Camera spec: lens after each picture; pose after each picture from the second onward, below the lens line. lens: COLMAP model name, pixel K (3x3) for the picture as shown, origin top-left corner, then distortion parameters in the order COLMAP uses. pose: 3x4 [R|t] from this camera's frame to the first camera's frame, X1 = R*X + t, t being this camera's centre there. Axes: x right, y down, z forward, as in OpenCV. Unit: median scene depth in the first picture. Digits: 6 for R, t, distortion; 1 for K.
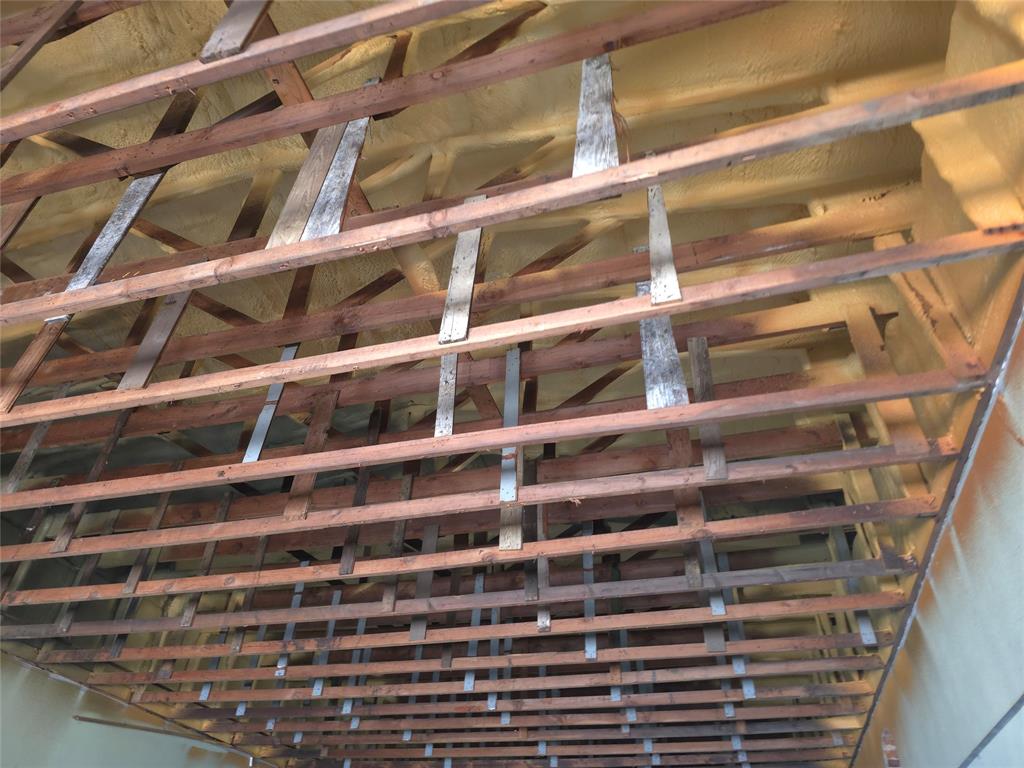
lens RADIAL K [[695.4, 0, 506.8], [0, 695.4, 388.1], [0, 0, 1]] dist [0.040804, -0.034187]
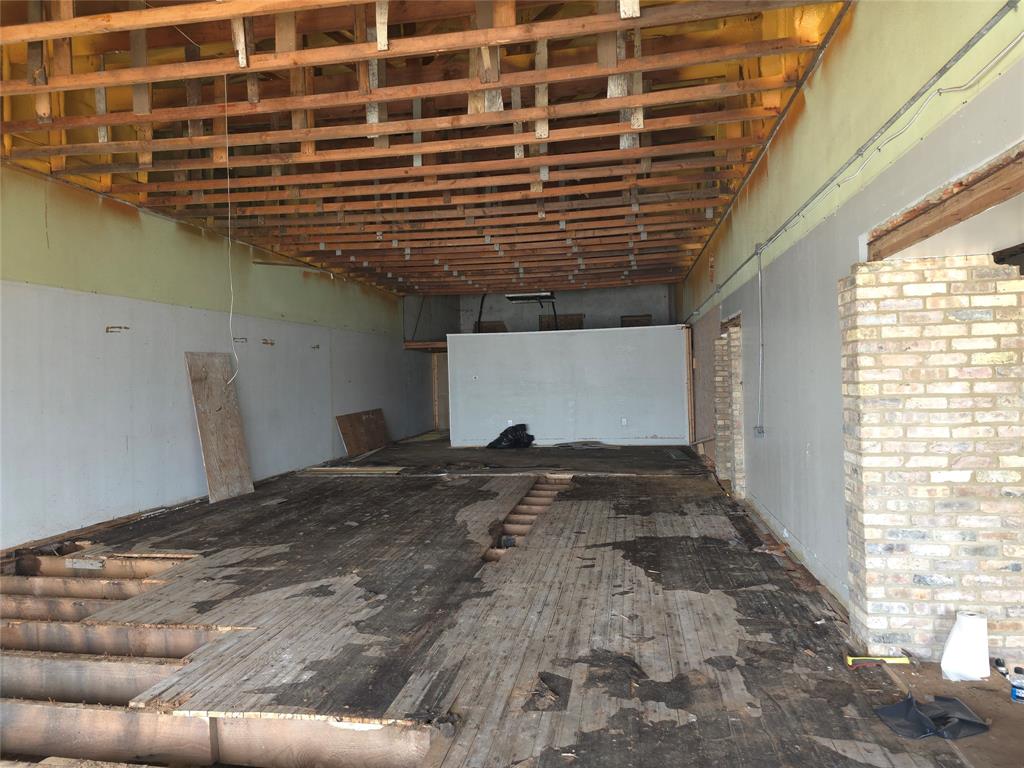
lens RADIAL K [[695.4, 0, 511.5], [0, 695.4, 388.0], [0, 0, 1]] dist [0.040804, -0.034187]
pose [[0.991192, -0.060831, 0.117637, -0.223914], [-0.029151, 0.766268, 0.641859, -0.409294], [-0.129187, -0.639635, 0.757746, -0.557969]]
